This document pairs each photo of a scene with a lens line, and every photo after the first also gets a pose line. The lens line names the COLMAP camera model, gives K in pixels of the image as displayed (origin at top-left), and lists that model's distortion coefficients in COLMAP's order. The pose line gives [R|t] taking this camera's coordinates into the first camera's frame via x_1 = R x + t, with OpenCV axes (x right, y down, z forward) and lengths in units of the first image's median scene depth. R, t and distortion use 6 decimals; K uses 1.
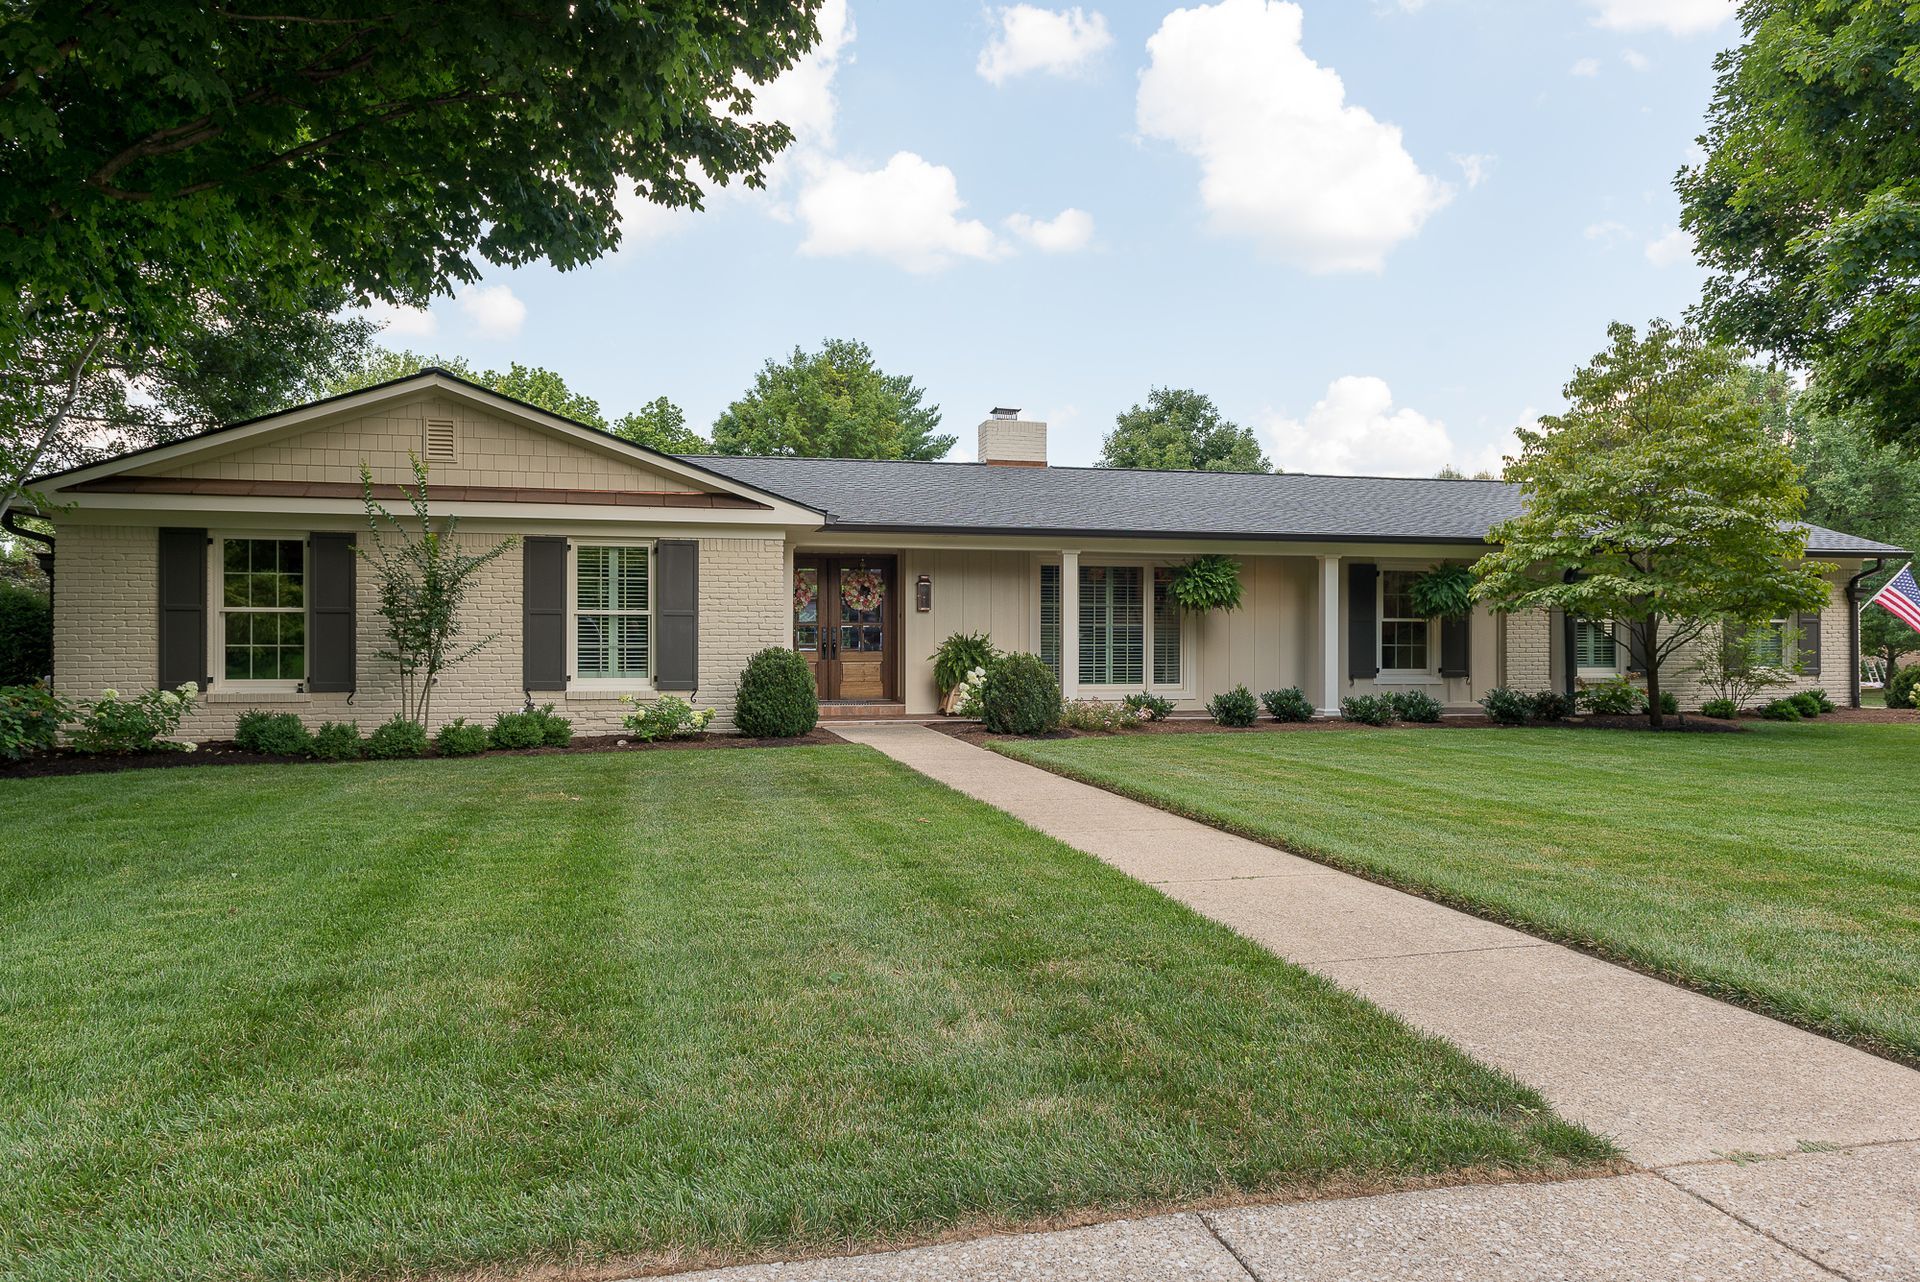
lens RADIAL K [[1289.2, 0, 963.7], [0, 1289.2, 614.4], [0, 0, 1]] dist [-0.000181, -0.002490]
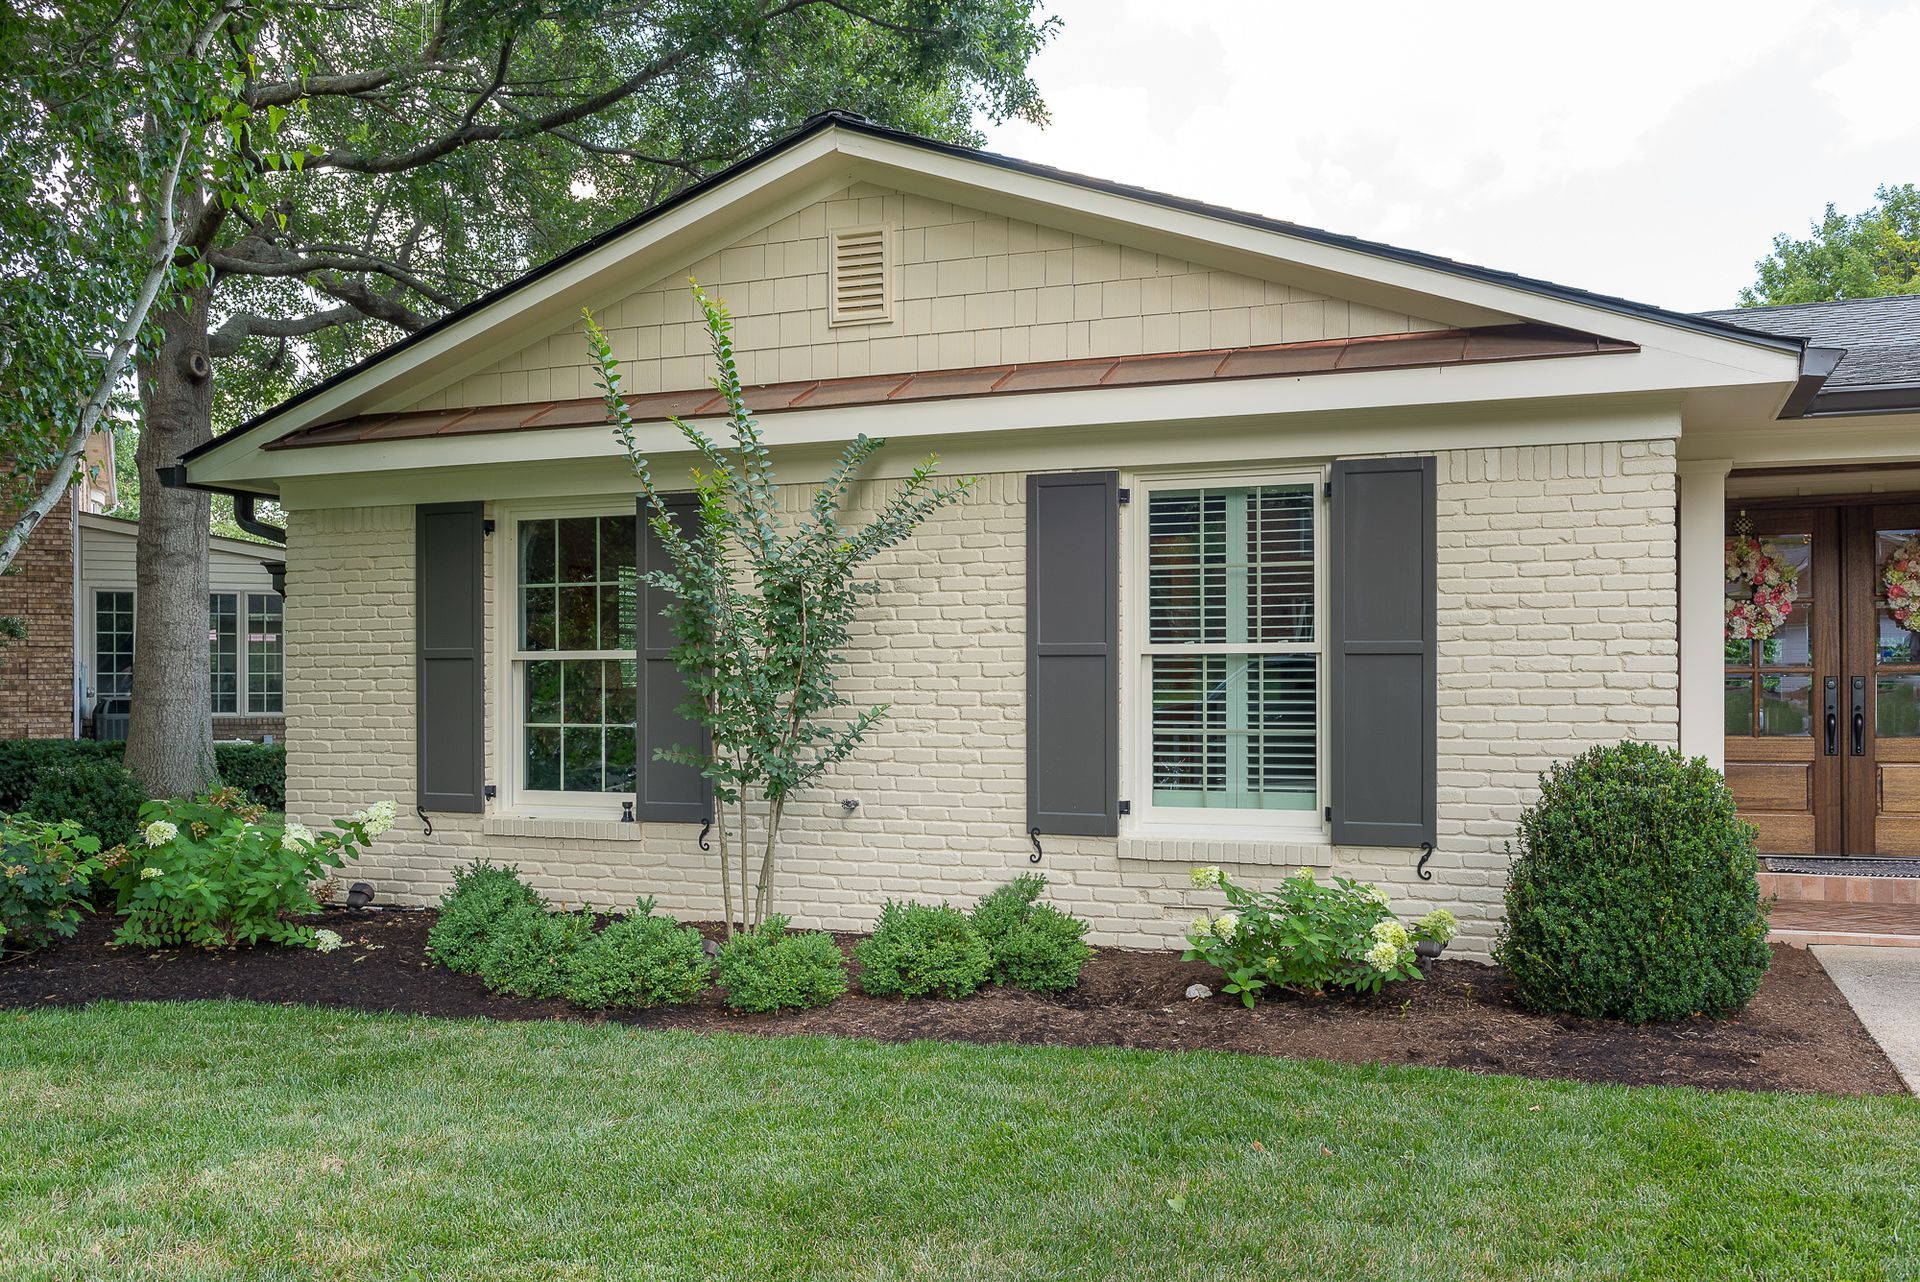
lens RADIAL K [[1680.1, 0, 960.8], [0, 1680.1, 688.4], [0, 0, 1]] dist [-0.011437, -0.015003]
pose [[0.814624, -0.003970, -0.579976, -0.032668], [0.015850, 0.999755, 0.015419, 0.001565], [0.579773, -0.021753, 0.814488, 0.523390]]
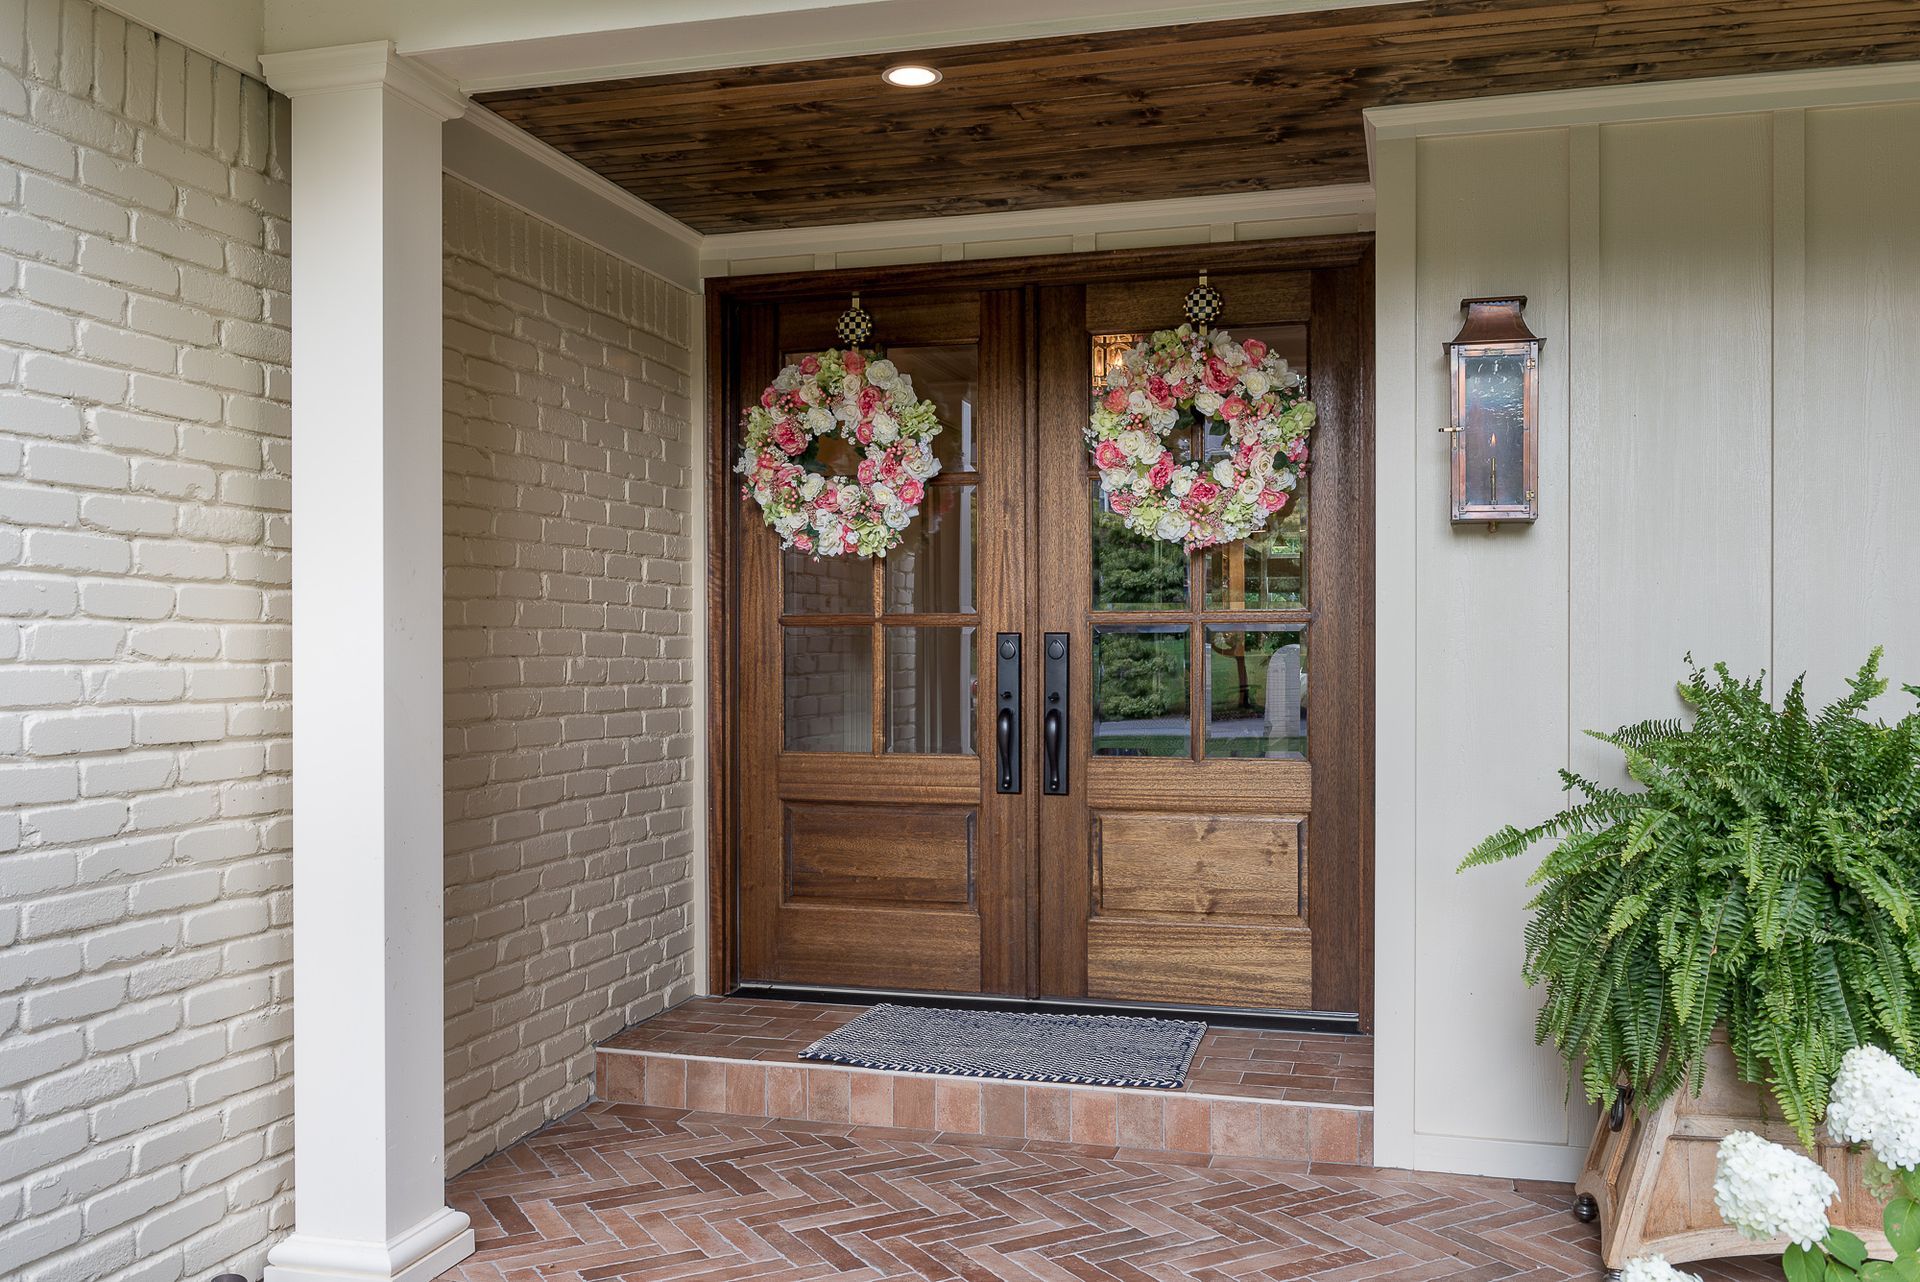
lens RADIAL K [[1658.9, 0, 962.3], [0, 1658.9, 652.7], [0, 0, 1]] dist [-0.007283, -0.004338]
pose [[0.868040, 0.000933, -0.496494, 0.016838], [0.011552, 0.999690, 0.022075, 0.009282], [0.496361, -0.024898, 0.867759, 0.985994]]
